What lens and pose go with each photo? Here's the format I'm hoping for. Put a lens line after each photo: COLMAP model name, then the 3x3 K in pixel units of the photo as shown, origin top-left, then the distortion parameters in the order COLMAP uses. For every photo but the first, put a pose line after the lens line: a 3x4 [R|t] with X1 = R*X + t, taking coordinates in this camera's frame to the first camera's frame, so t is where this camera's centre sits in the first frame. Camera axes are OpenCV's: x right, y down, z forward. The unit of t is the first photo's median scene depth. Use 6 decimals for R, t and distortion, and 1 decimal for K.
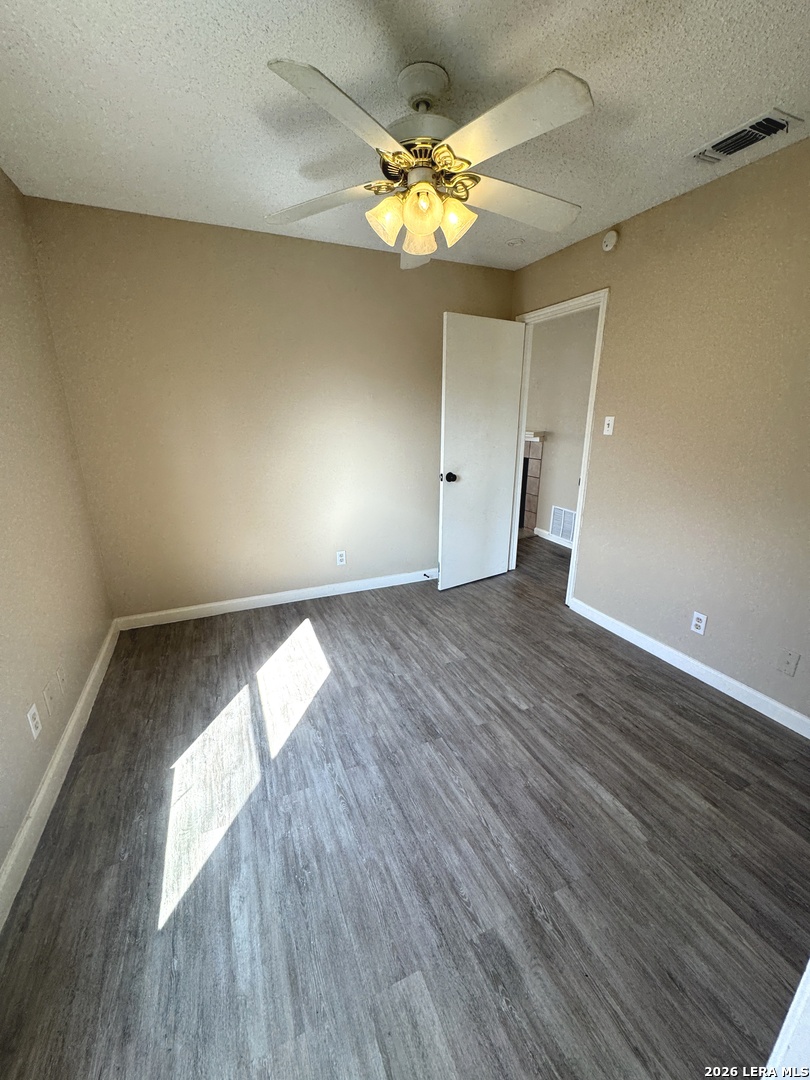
lens RADIAL K [[431.1, 0, 405.5], [0, 431.1, 539.9], [0, 0, 1]] dist [-0.003534, 0.000708]
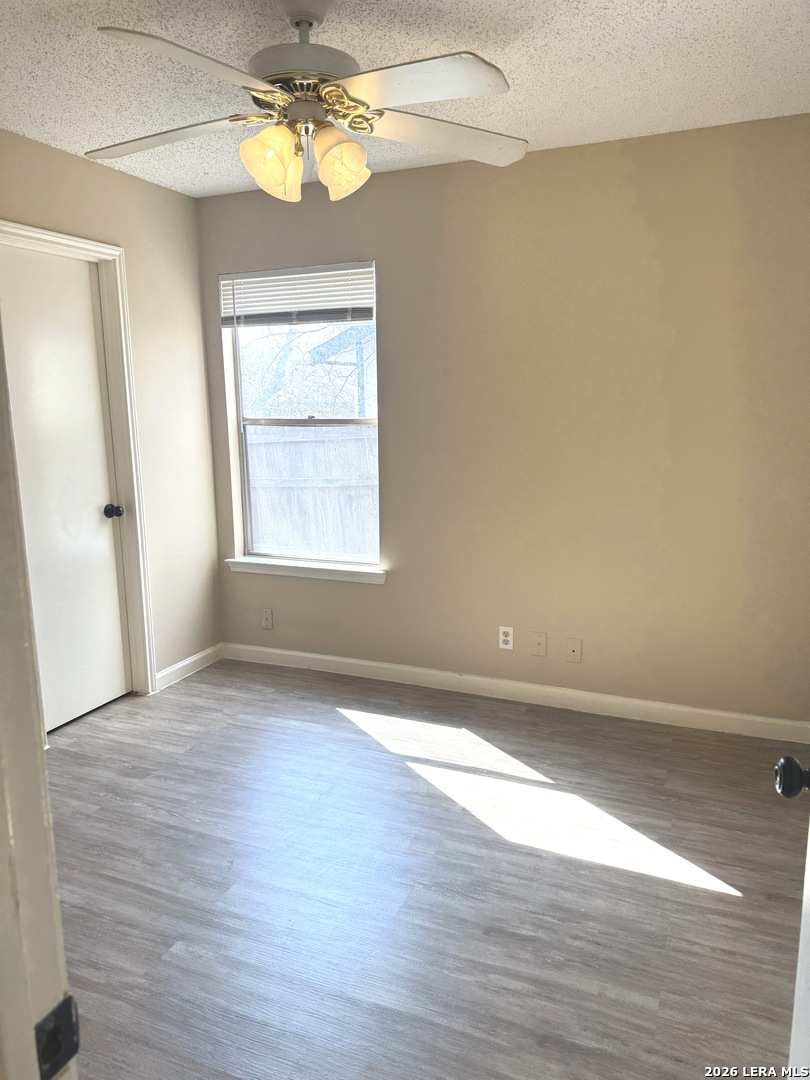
lens RADIAL K [[758.3, 0, 400.1], [0, 758.3, 546.0], [0, 0, 1]] dist [0.061619, -0.082528]
pose [[-0.732749, 0.139281, -0.666093, 0.772619], [-0.181222, 0.903543, 0.388289, -0.591604], [0.655925, 0.405229, -0.636830, 1.917857]]
